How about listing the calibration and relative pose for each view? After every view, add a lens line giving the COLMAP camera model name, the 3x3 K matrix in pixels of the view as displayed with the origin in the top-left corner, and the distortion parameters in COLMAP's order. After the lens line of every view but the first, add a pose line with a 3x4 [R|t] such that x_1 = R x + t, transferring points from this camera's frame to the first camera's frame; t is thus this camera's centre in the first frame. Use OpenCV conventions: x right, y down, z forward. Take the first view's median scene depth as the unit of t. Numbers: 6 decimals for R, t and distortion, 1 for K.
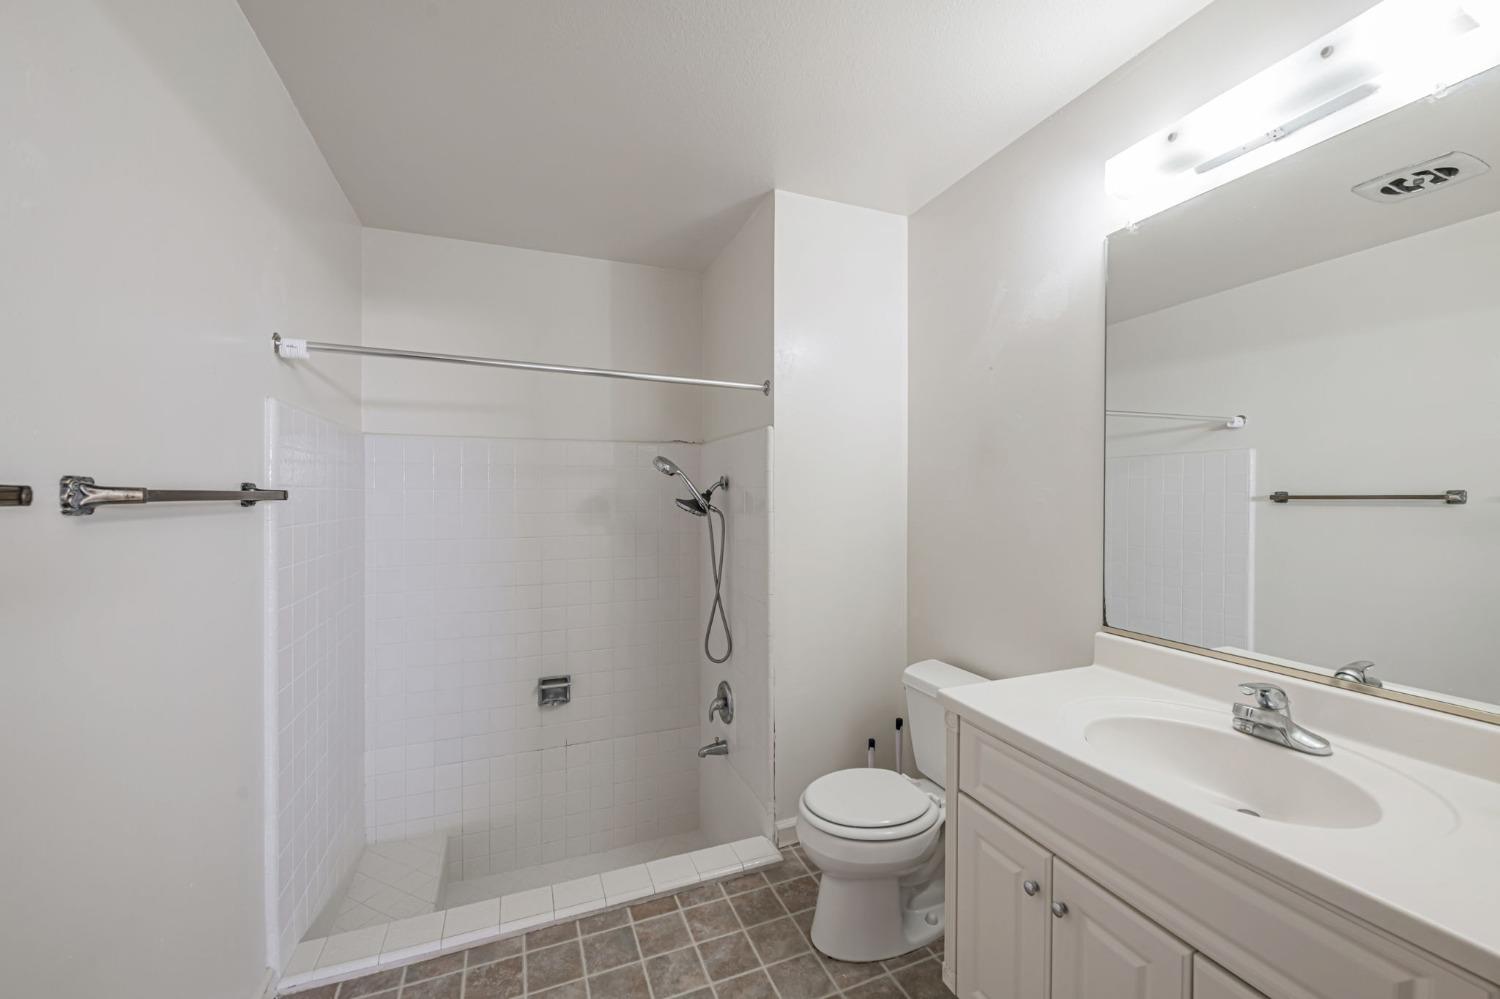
lens RADIAL K [[592.4, 0, 754.6], [0, 592.4, 498.1], [0, 0, 1]] dist [-0.000917, -0.002879]
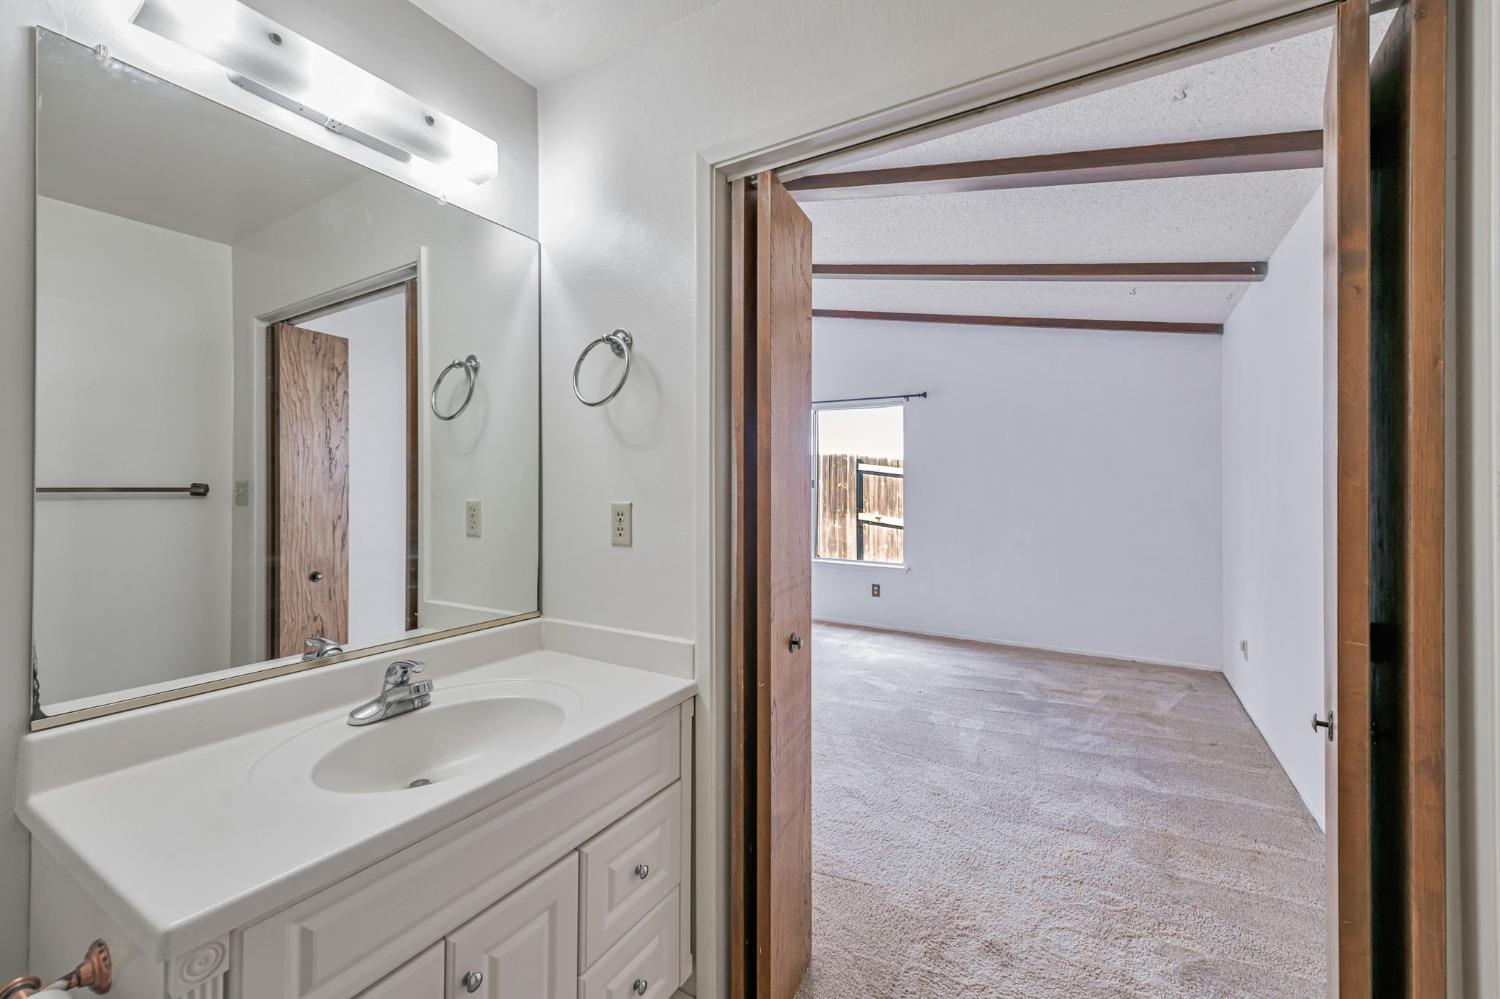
lens RADIAL K [[592.4, 0, 752.1], [0, 592.4, 488.2], [0, 0, 1]] dist [-0.000917, -0.002879]
pose [[-0.624120, 0.007901, 0.781288, -0.337531], [0.013926, 0.999903, 0.001013, 0.009138], [-0.781204, 0.011512, -0.624169, 1.067948]]
